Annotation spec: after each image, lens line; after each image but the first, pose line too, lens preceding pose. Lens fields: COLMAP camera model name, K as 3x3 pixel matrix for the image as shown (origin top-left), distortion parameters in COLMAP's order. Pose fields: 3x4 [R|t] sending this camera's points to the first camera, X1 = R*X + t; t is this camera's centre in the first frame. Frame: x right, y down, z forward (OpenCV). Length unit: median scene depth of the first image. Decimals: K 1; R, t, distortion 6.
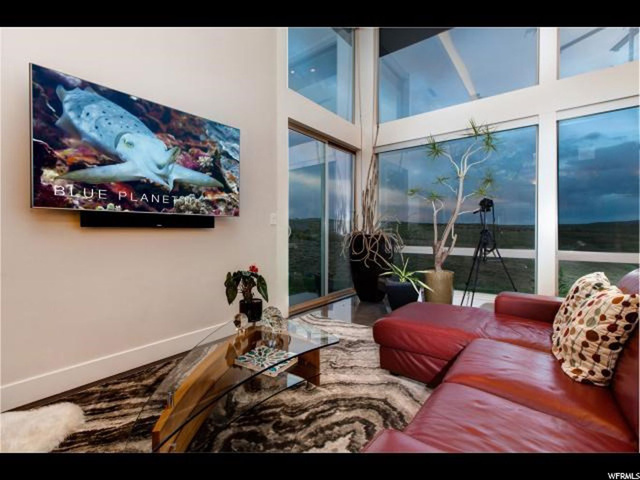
lens RADIAL K [[292.8, 0, 320.0], [0, 292.8, 240.0], [0, 0, 1]] dist [-0.000723, -0.000224]
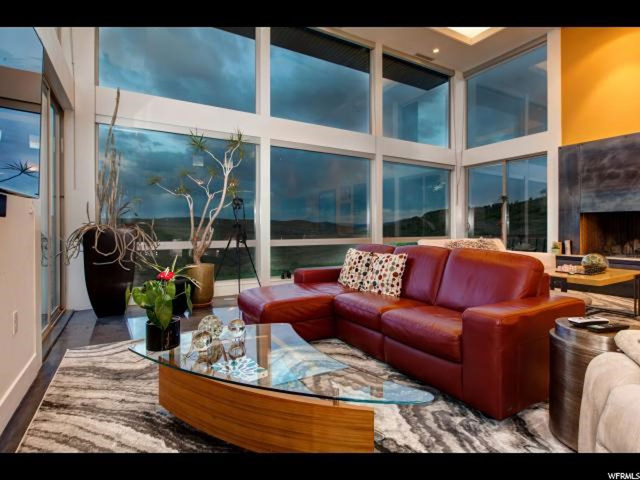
lens RADIAL K [[328.6, 0, 321.7], [0, 328.6, 229.1], [0, 0, 1]] dist [-0.001345, -0.000798]
pose [[0.387734, -0.004539, 0.921760, -0.508114], [0.021358, 0.999764, -0.004061, -0.003667], [-0.921524, 0.021262, 0.387739, 0.185930]]
